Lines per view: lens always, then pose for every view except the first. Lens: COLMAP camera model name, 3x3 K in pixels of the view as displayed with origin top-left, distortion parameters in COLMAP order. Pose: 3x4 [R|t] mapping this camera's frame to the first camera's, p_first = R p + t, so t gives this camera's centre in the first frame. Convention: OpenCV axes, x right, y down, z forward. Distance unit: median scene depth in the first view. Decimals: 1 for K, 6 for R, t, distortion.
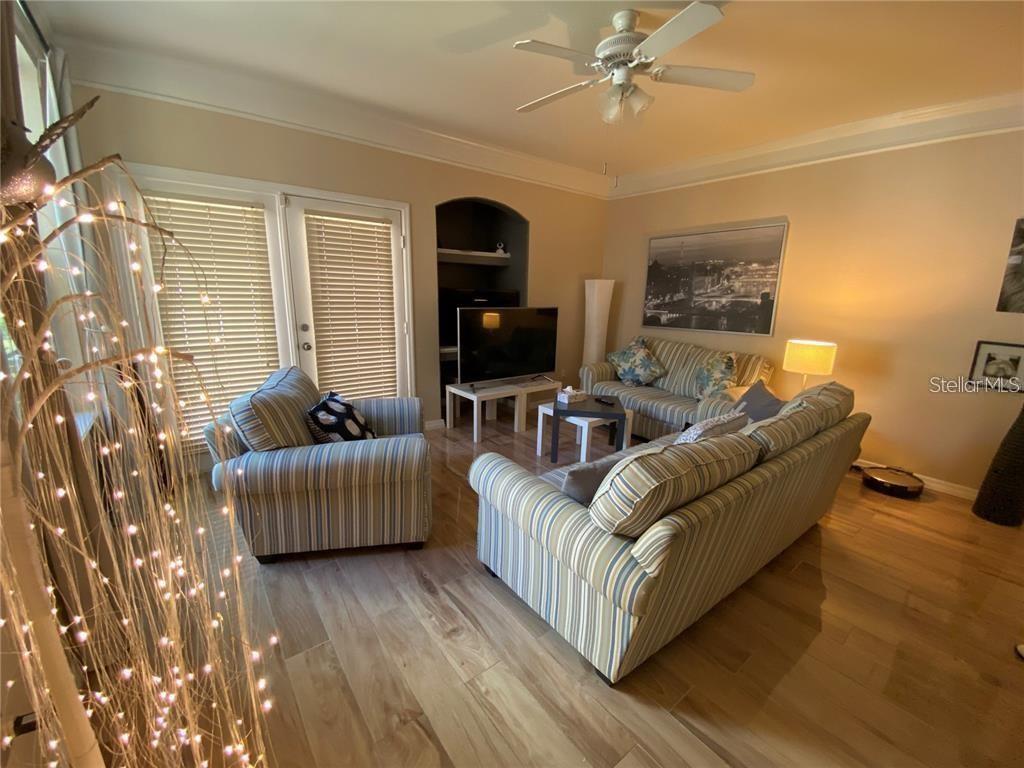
lens RADIAL K [[423.4, 0, 518.8], [0, 423.4, 386.4], [0, 0, 1]] dist [0.027891, -0.022658]
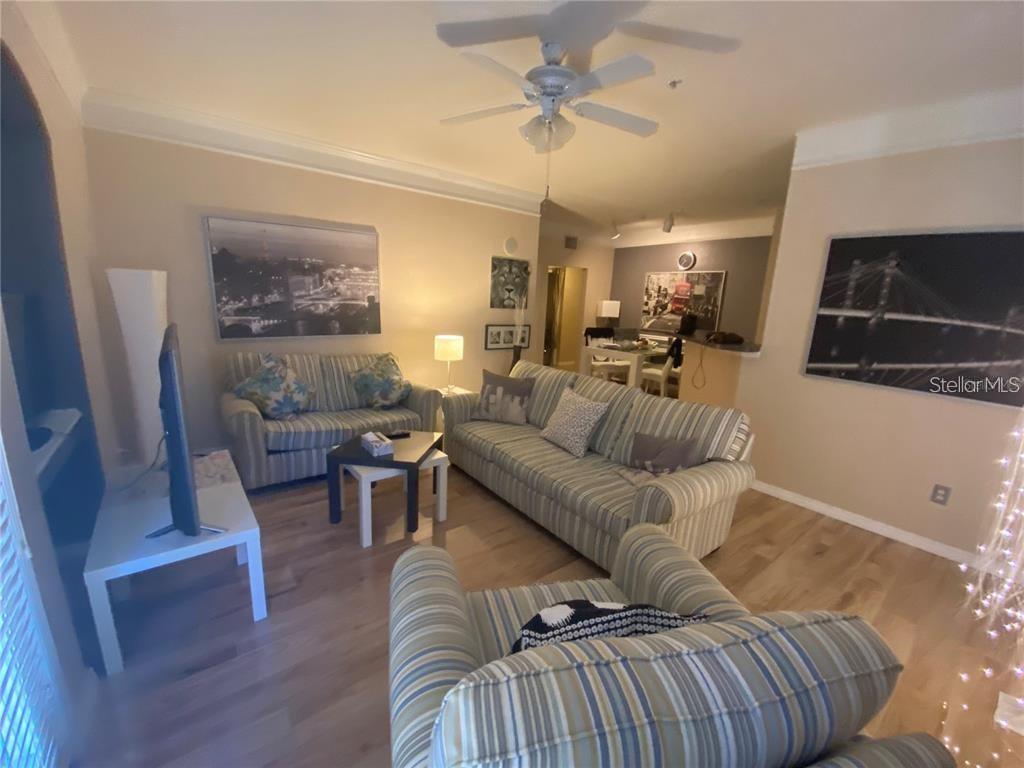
lens RADIAL K [[423.4, 0, 518.8], [0, 423.4, 386.4], [0, 0, 1]] dist [0.027891, -0.022658]
pose [[-0.017011, -0.227846, 0.973549, -0.525699], [0.175165, 0.957952, 0.227256, -0.177444], [-0.984392, 0.174398, 0.023615, 0.637170]]
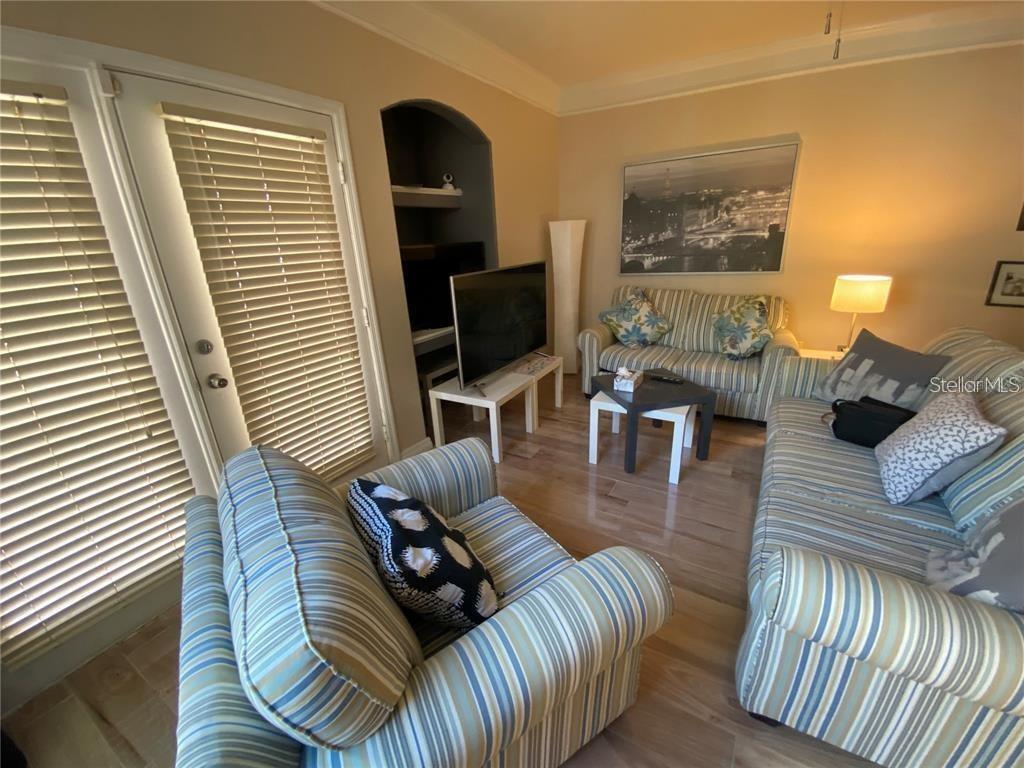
lens RADIAL K [[423.4, 0, 518.8], [0, 423.4, 386.4], [0, 0, 1]] dist [0.027891, -0.022658]
pose [[0.924900, -0.187129, 0.330972, -0.279226], [0.145099, 0.978336, 0.147664, -0.095639], [-0.351434, -0.088551, 0.932016, 0.316187]]
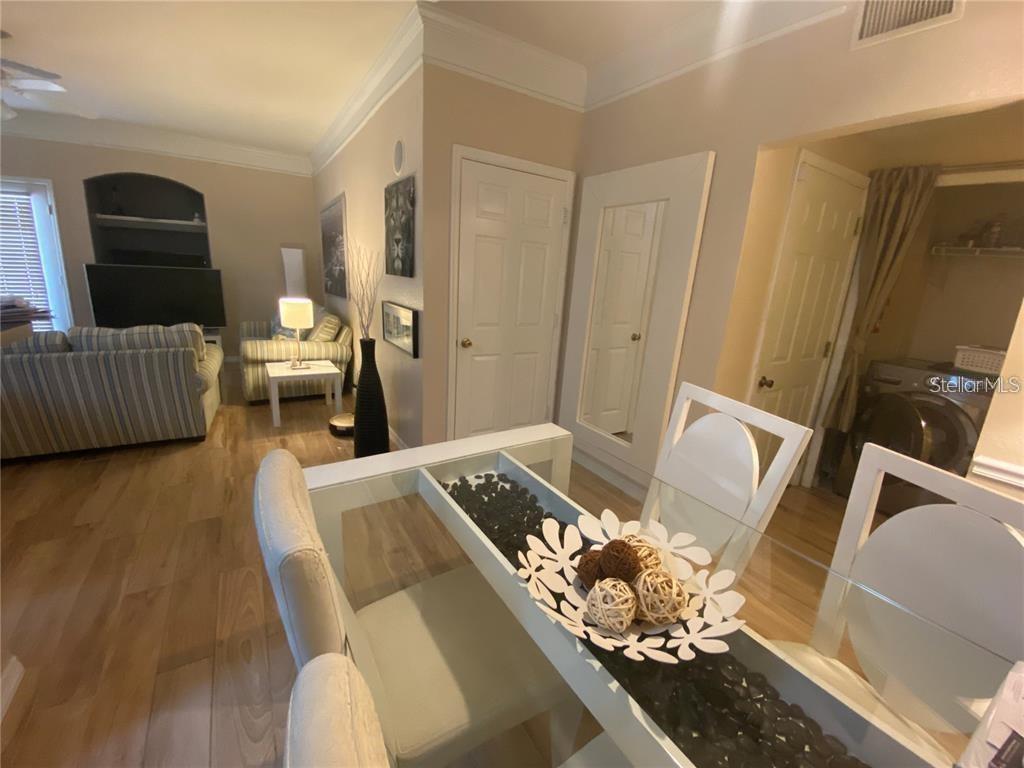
lens RADIAL K [[423.4, 0, 518.8], [0, 423.4, 386.4], [0, 0, 1]] dist [0.027891, -0.022658]
pose [[0.995813, 0.050022, -0.076519, 1.127345], [-0.047525, 0.998287, 0.034113, 0.060002], [0.078094, -0.030333, 0.996484, -0.115588]]
